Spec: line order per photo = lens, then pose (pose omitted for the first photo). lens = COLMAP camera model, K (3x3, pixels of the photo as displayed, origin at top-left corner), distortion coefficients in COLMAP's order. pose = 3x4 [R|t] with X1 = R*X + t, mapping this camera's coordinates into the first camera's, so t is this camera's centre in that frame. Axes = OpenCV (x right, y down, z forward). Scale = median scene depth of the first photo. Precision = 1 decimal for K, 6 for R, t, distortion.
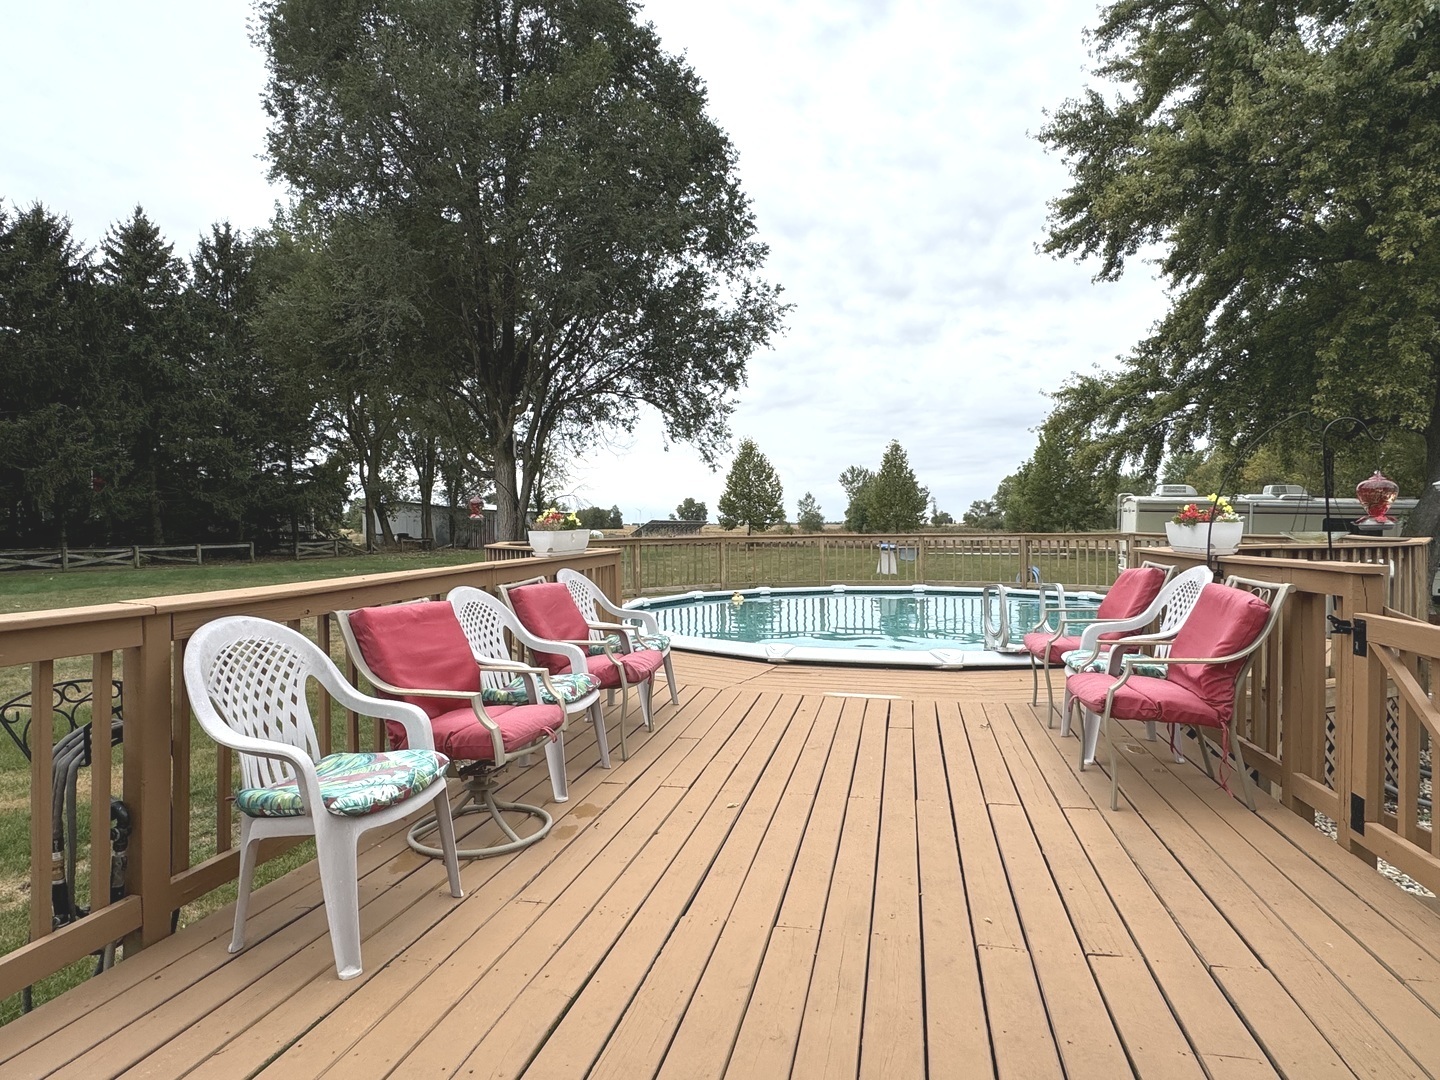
lens RADIAL K [[796.7, 0, 720.0], [0, 796.7, 532.2], [0, 0, 1]] dist [-0.006075, -0.000352]
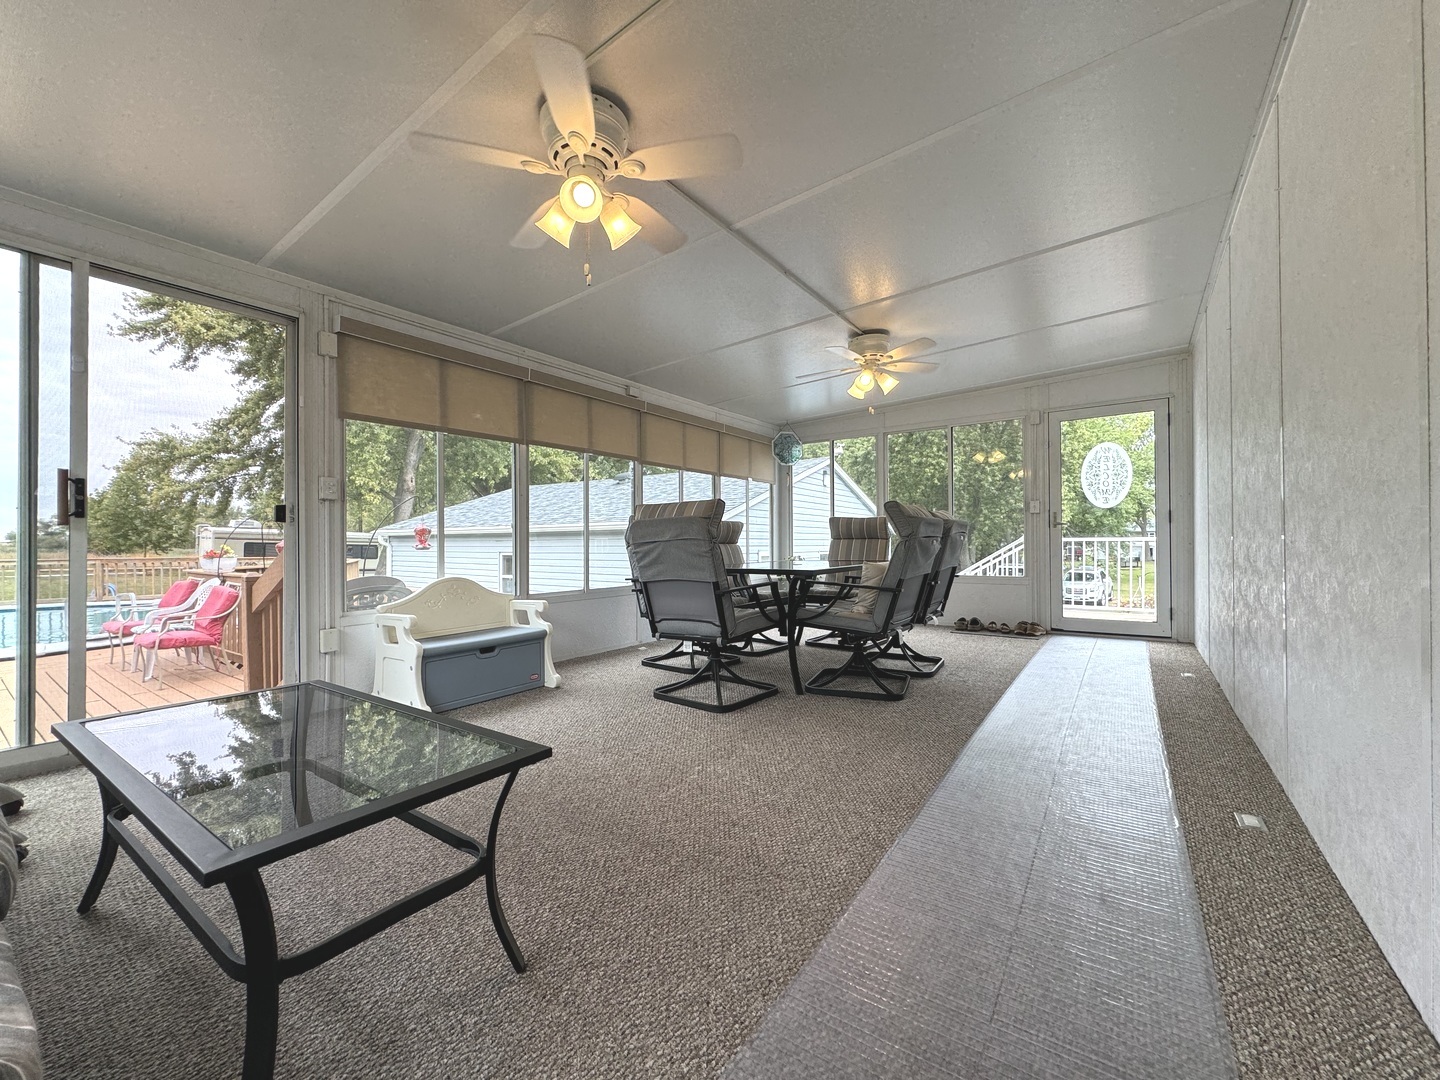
lens RADIAL K [[578.4, 0, 721.7], [0, 578.4, 537.9], [0, 0, 1]] dist [-0.002753, -0.000314]
pose [[0.369682, 0.009495, 0.929110, -0.086431], [0.009211, 0.999861, -0.013883, -0.008016], [-0.929113, 0.013691, 0.369544, -0.215216]]
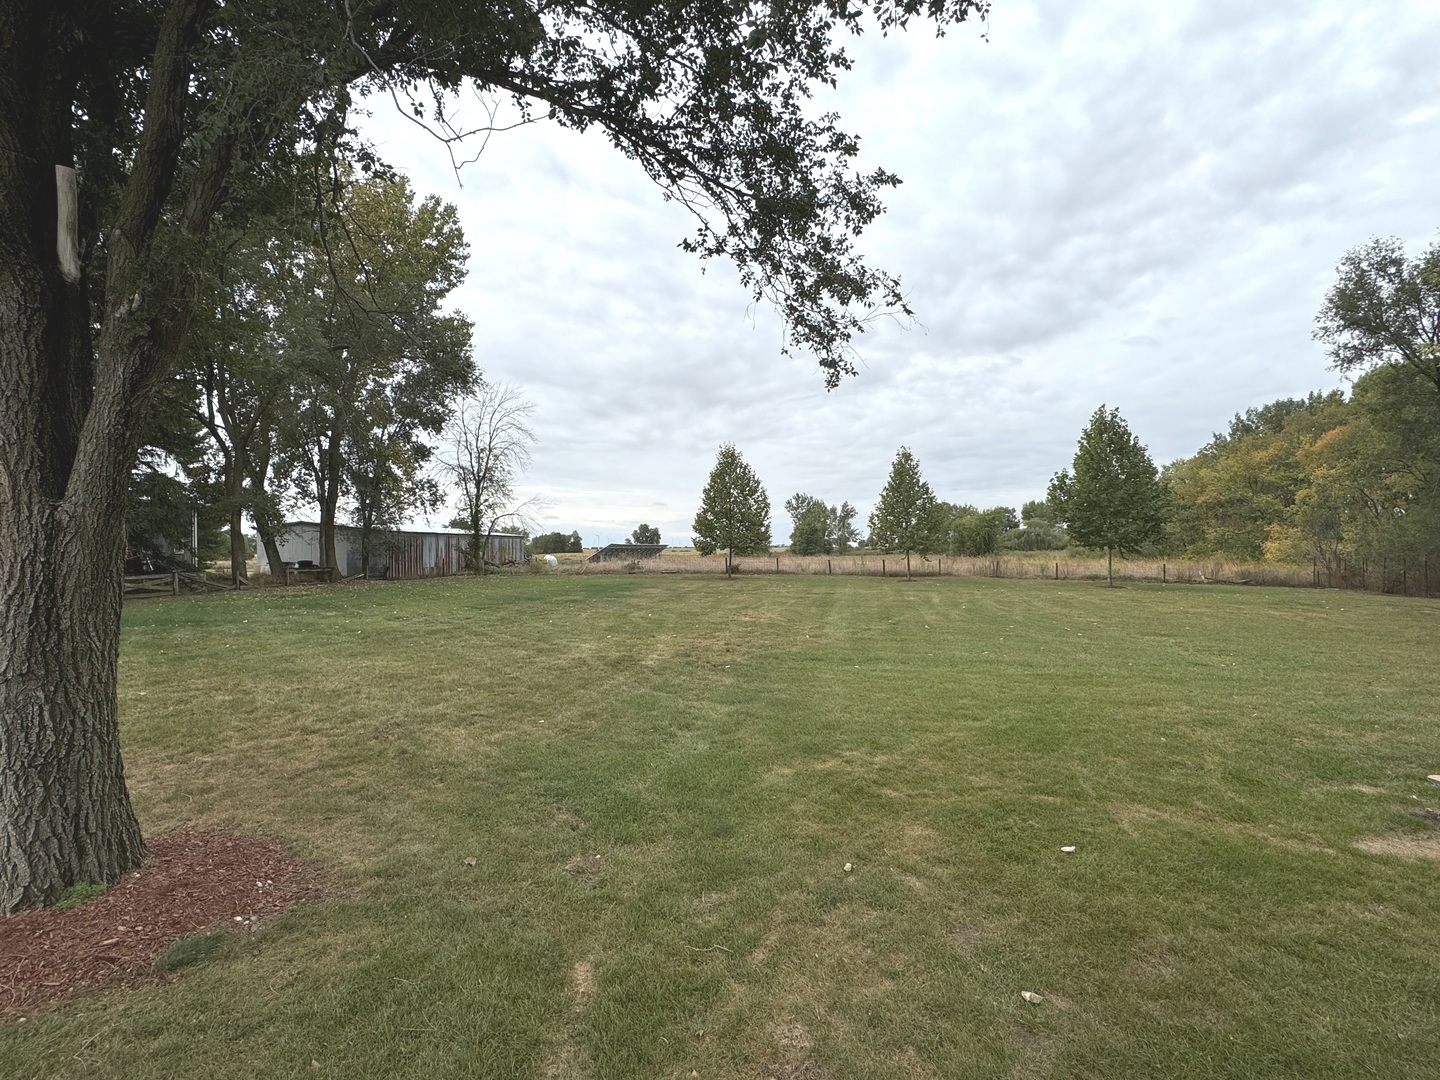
lens RADIAL K [[713.2, 0, 718.8], [0, 713.2, 544.2], [0, 0, 1]] dist [-0.001097, -0.000023]
pose [[0.997747, -0.003042, 0.067018, -0.007669], [0.004039, 0.999883, -0.014746, -0.000926], [-0.066965, 0.014984, 0.997643, 0.078347]]
